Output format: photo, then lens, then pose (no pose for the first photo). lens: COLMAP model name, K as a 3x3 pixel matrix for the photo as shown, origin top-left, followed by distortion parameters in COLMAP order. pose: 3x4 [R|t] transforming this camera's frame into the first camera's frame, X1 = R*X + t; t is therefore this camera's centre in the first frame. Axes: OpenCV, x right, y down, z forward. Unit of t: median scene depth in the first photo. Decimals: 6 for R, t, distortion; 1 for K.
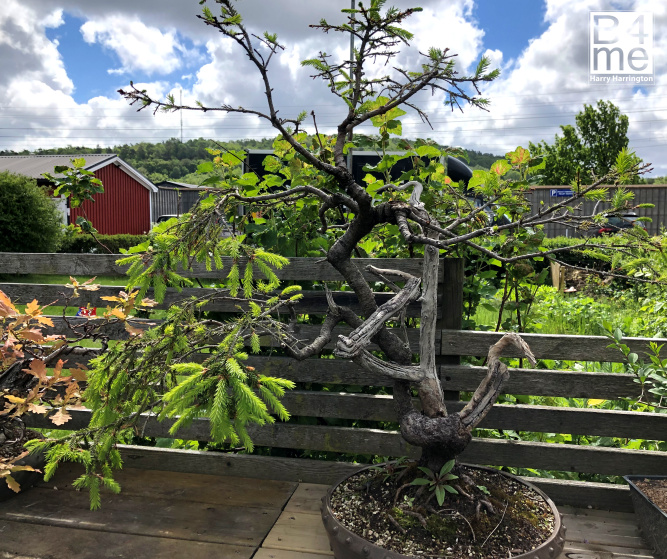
lens RADIAL K [[641.7, 0, 329.0], [0, 641.7, 281.4], [0, 0, 1]] dist [-0.018796, 0.000000]
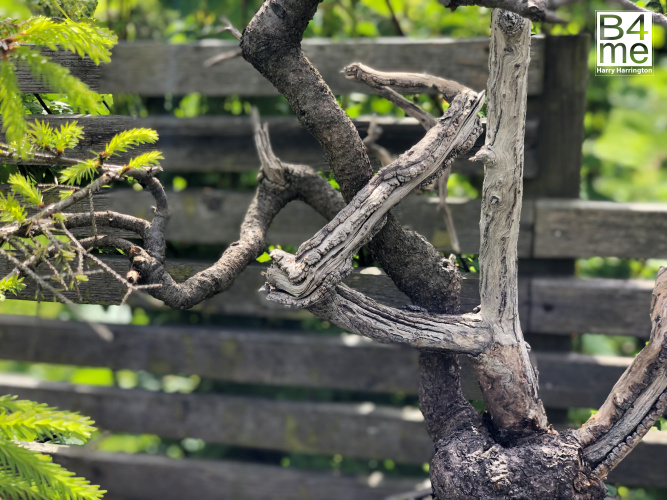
lens RADIAL K [[1034.7, 0, 340.4], [0, 1034.7, 251.3], [0, 0, 1]] dist [0.056218, 0.000000]
pose [[0.999774, -0.015639, -0.014374, 0.063843], [0.017952, 0.983830, 0.178202, -0.026412], [0.011355, -0.178420, 0.983889, 0.363220]]
